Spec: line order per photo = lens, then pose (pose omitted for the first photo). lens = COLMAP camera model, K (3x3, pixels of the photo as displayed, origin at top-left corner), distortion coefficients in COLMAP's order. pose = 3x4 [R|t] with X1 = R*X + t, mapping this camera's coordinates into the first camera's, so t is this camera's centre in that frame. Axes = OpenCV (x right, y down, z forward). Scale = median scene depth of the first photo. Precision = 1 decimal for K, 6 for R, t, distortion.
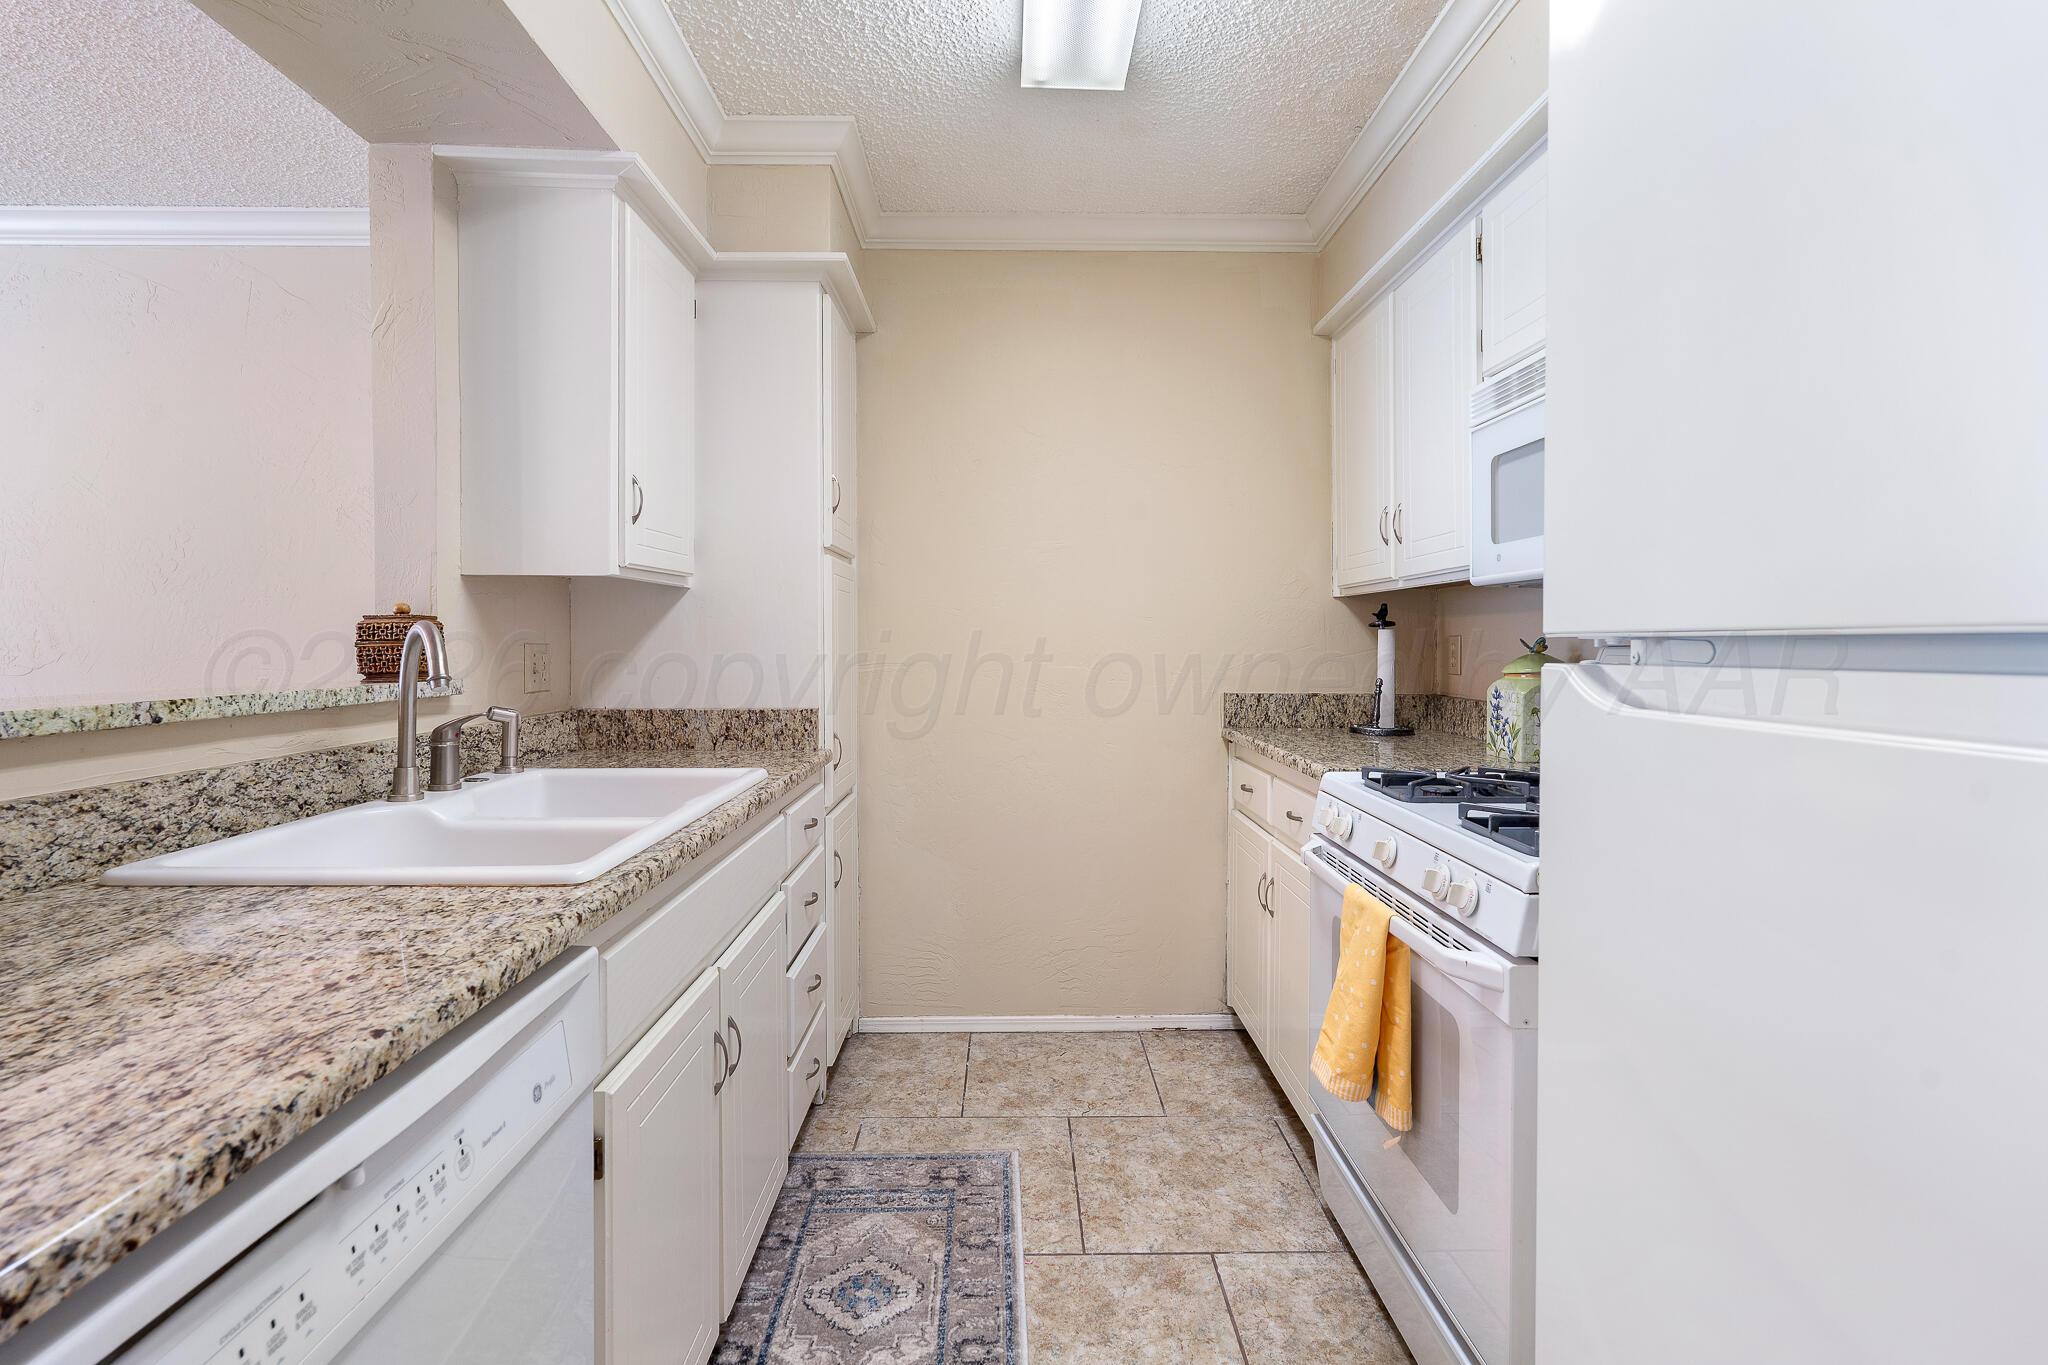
lens RADIAL K [[935.6, 0, 1026.0], [0, 935.6, 646.6], [0, 0, 1]] dist [-0.000704, -0.000211]
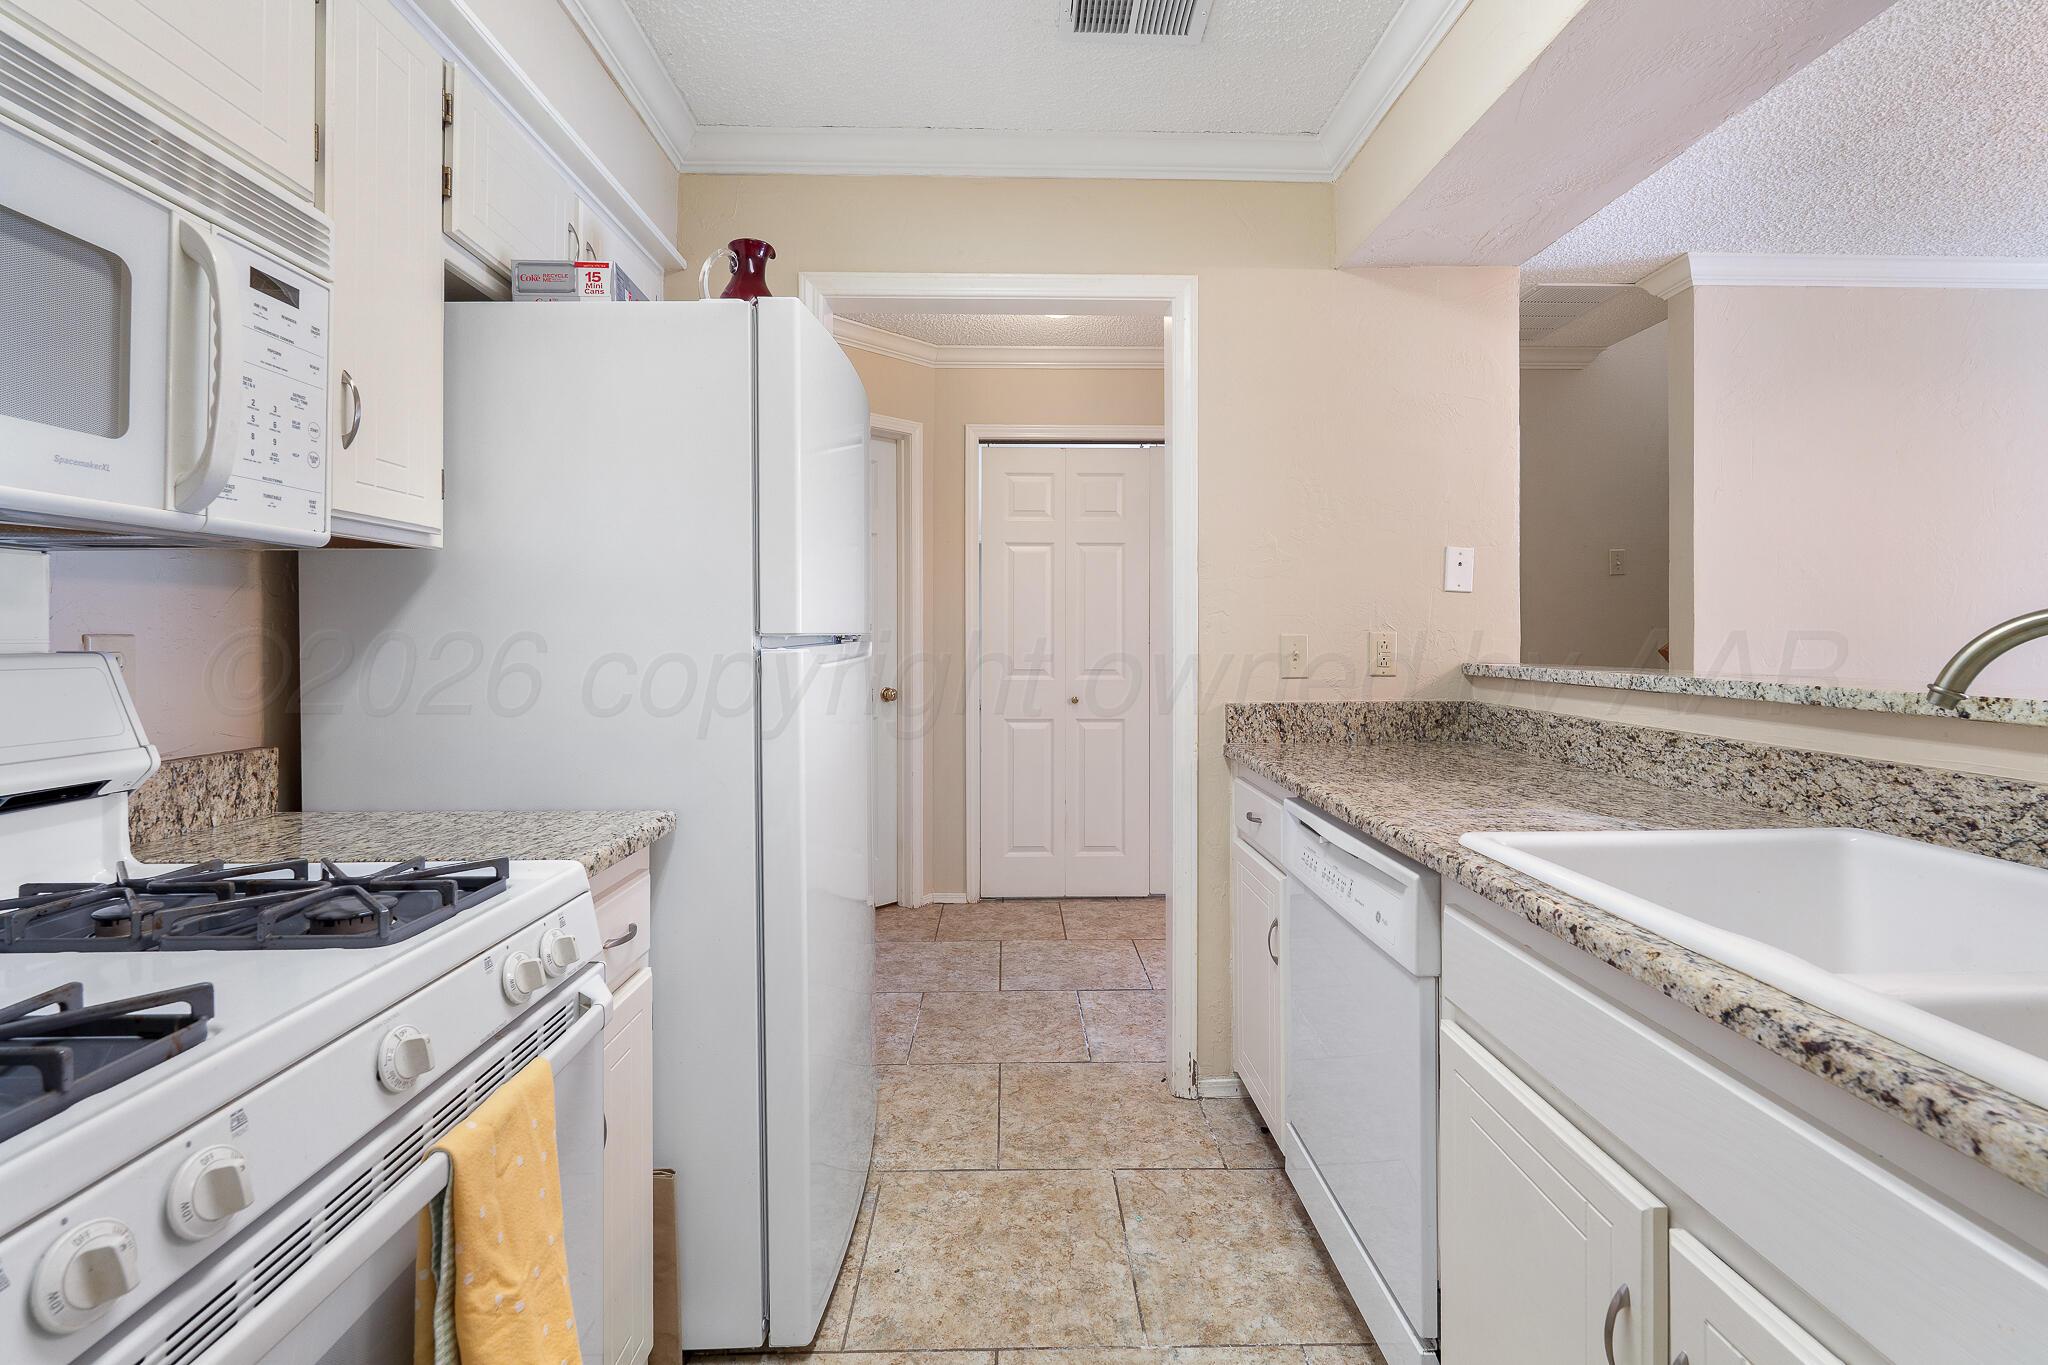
lens RADIAL K [[935.6, 0, 1026.0], [0, 935.6, 646.6], [0, 0, 1]] dist [-0.000704, -0.000211]
pose [[-0.999960, 0.007178, -0.005325, 0.072811], [0.007073, 0.999786, 0.019449, -0.020797], [0.005464, 0.019410, -0.999797, 2.056997]]
